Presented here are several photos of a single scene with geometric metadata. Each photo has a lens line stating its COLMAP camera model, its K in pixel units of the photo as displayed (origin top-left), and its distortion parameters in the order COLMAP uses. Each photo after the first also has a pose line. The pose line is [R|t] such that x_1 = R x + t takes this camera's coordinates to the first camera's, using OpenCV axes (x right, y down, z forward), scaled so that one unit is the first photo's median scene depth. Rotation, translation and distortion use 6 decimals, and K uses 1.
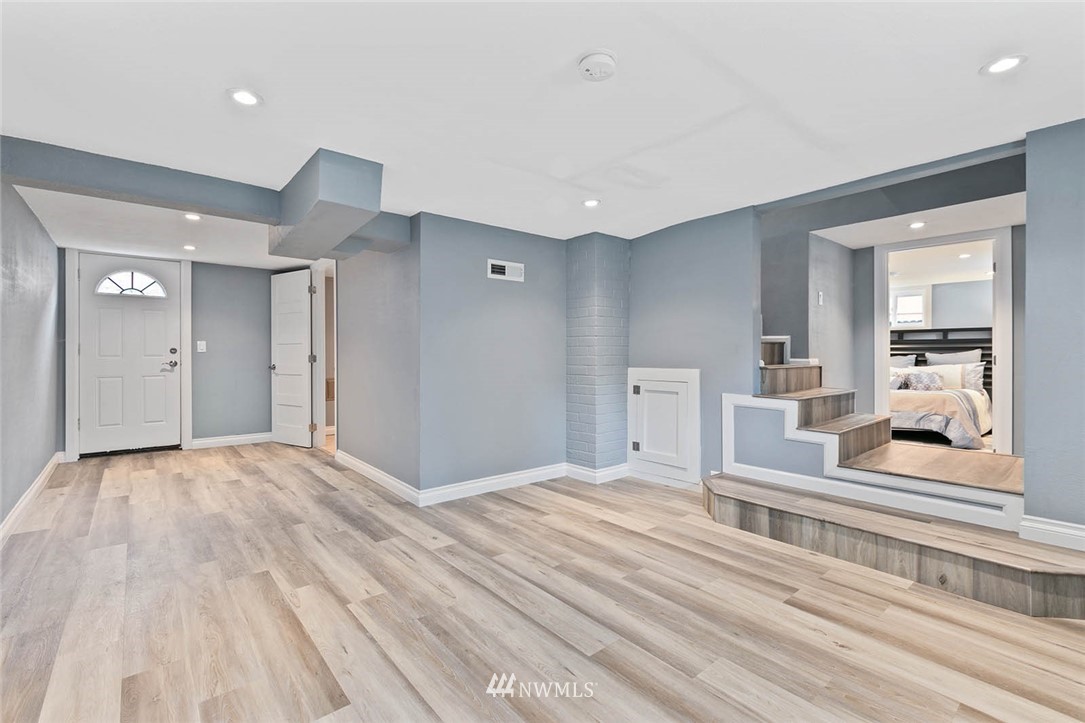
lens RADIAL K [[485.6, 0, 544.8], [0, 485.6, 355.2], [0, 0, 1]] dist [-0.001973, -0.001725]
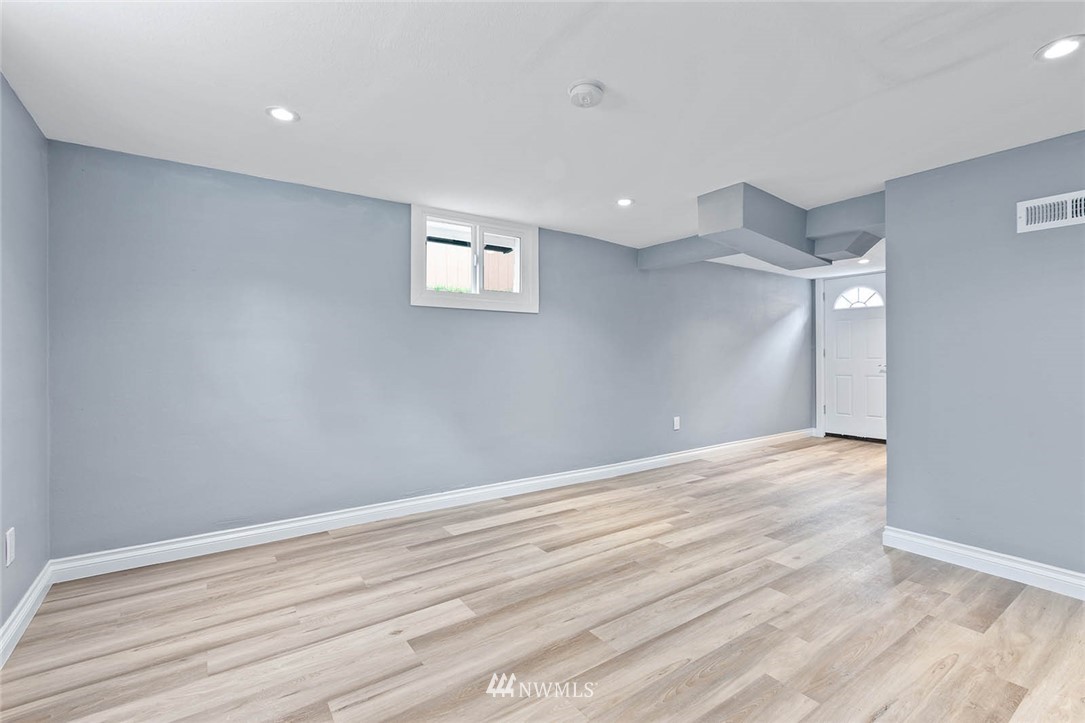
lens RADIAL K [[485.6, 0, 542.2], [0, 485.6, 358.9], [0, 0, 1]] dist [-0.001973, -0.001725]
pose [[-0.095824, 0.004714, -0.995387, 0.808424], [-0.002593, 0.999984, 0.004985, -0.002795], [0.995395, 0.003059, -0.095810, 0.673110]]
